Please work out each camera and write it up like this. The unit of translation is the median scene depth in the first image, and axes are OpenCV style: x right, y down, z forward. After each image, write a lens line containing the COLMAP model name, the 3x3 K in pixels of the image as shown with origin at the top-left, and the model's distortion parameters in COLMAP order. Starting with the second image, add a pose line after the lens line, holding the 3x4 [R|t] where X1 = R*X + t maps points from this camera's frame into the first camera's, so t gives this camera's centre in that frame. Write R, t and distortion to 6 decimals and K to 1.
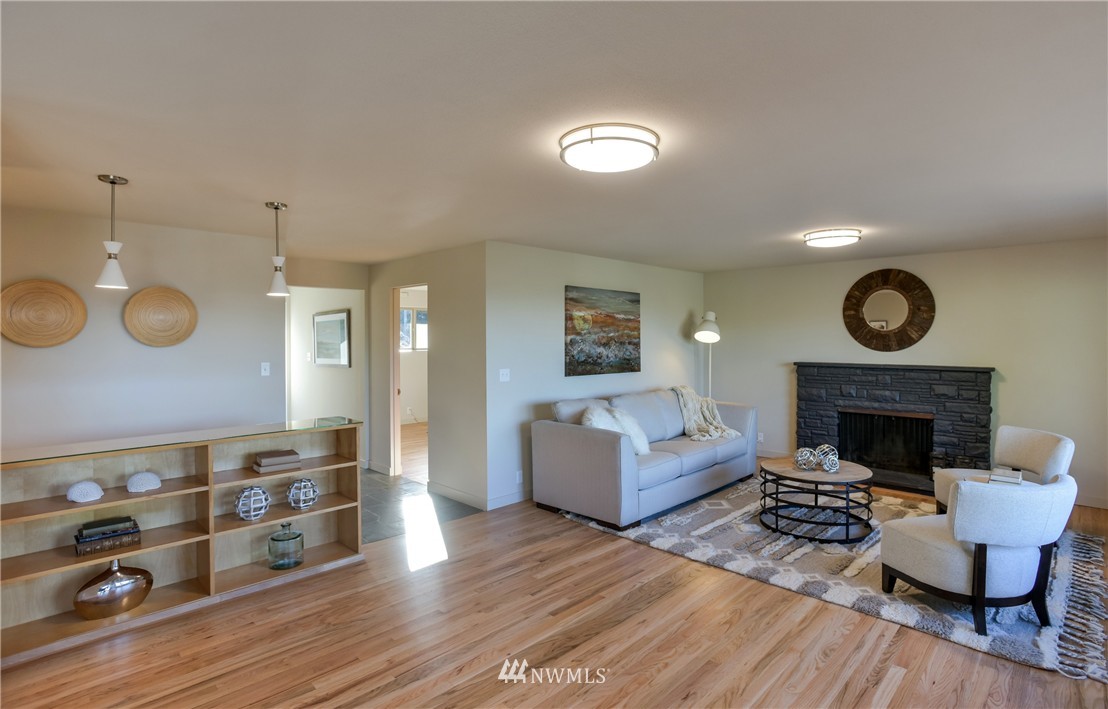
lens RADIAL K [[543.0, 0, 573.7], [0, 543.0, 336.5], [0, 0, 1]] dist [-0.008817, 0.000071]
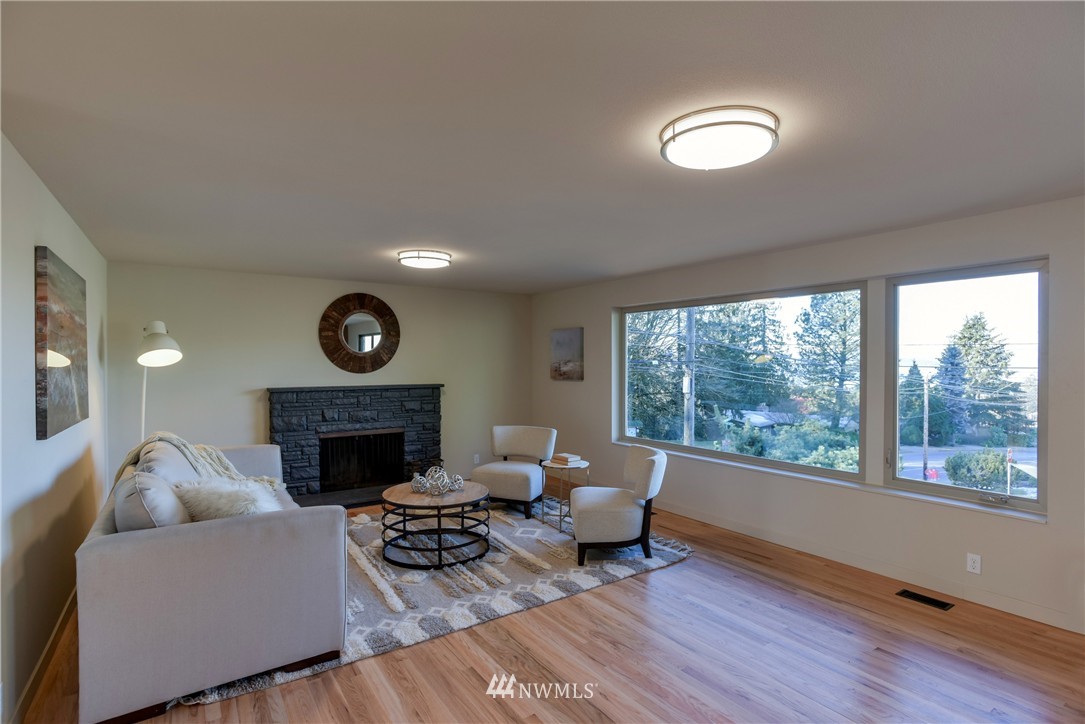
lens RADIAL K [[531.8, 0, 542.3], [0, 531.8, 366.0], [0, 0, 1]] dist [-0.033123, 0.003439]
pose [[0.208803, -0.008070, 0.977924, -0.446675], [-0.003178, 0.999955, 0.008930, 0.004805], [-0.977953, -0.004972, 0.208768, 0.601926]]
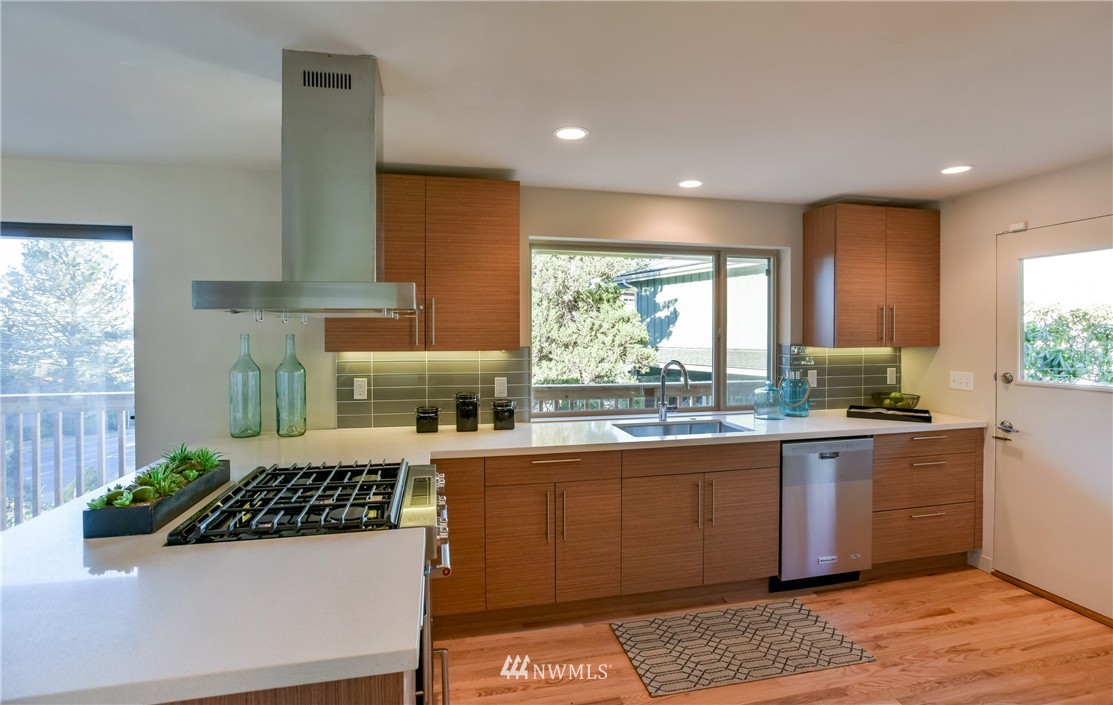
lens RADIAL K [[556.5, 0, 564.3], [0, 556.5, 331.2], [0, 0, 1]] dist [-0.038587, 0.016037]
pose [[-0.830199, 0.003295, 0.557458, -1.057425], [-0.003148, 0.999939, -0.010598, 0.003469], [-0.557459, -0.010553, -0.830137, -0.263420]]
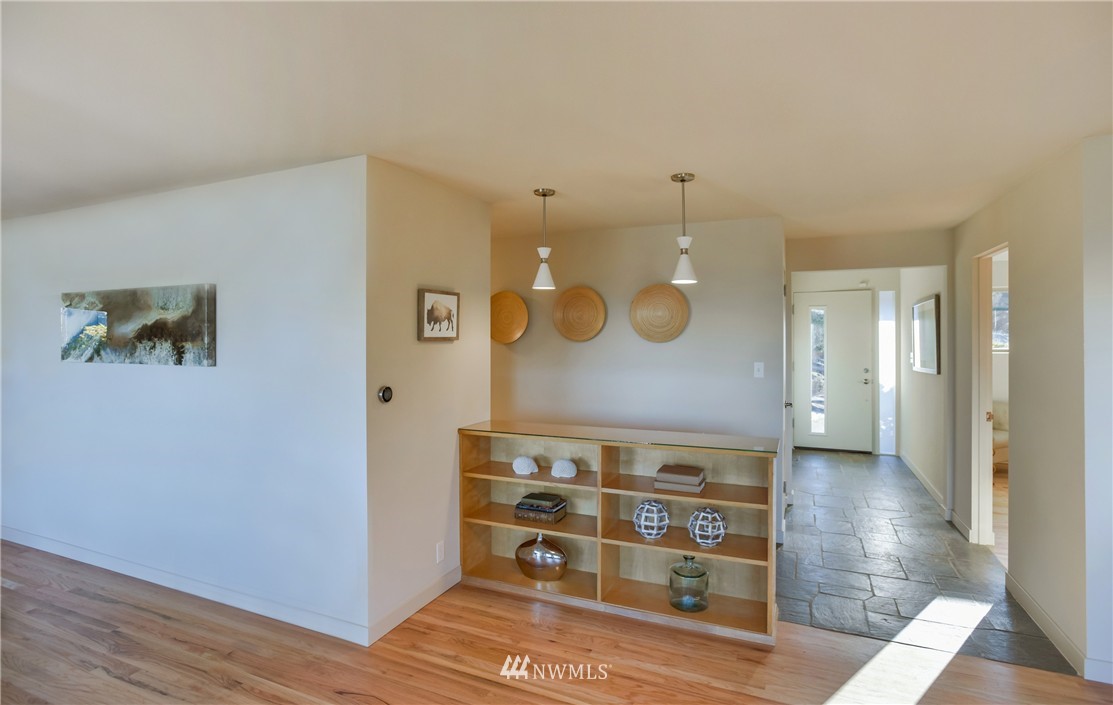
lens RADIAL K [[556.5, 0, 565.6], [0, 556.5, 338.4], [0, 0, 1]] dist [-0.038587, 0.016037]
pose [[0.344014, 0.002607, -0.938961, 0.155637], [0.006128, 0.999969, 0.005022, 0.004029], [0.938945, -0.007482, 0.343987, 0.408439]]
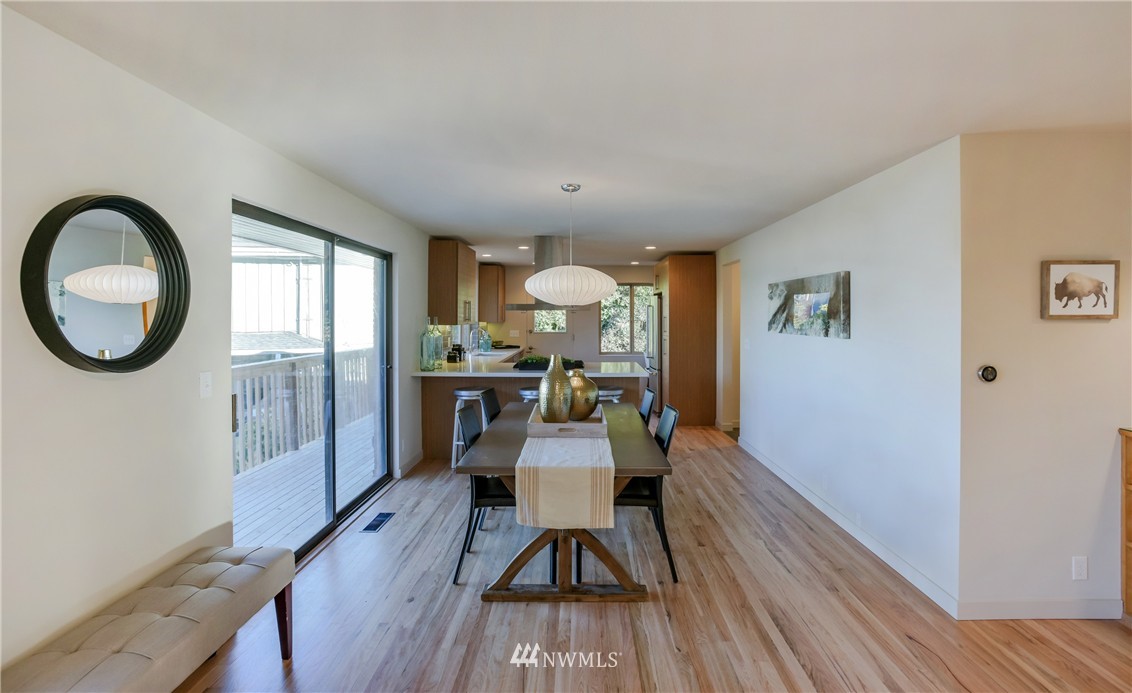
lens RADIAL K [[555.0, 0, 579.9], [0, 555.0, 318.0], [0, 0, 1]] dist [-0.033335, 0.012443]
pose [[-0.723606, 0.005414, -0.690192, 0.237981], [0.006051, 0.999981, 0.001500, 0.004260], [0.690187, -0.003091, -0.723624, 0.559752]]
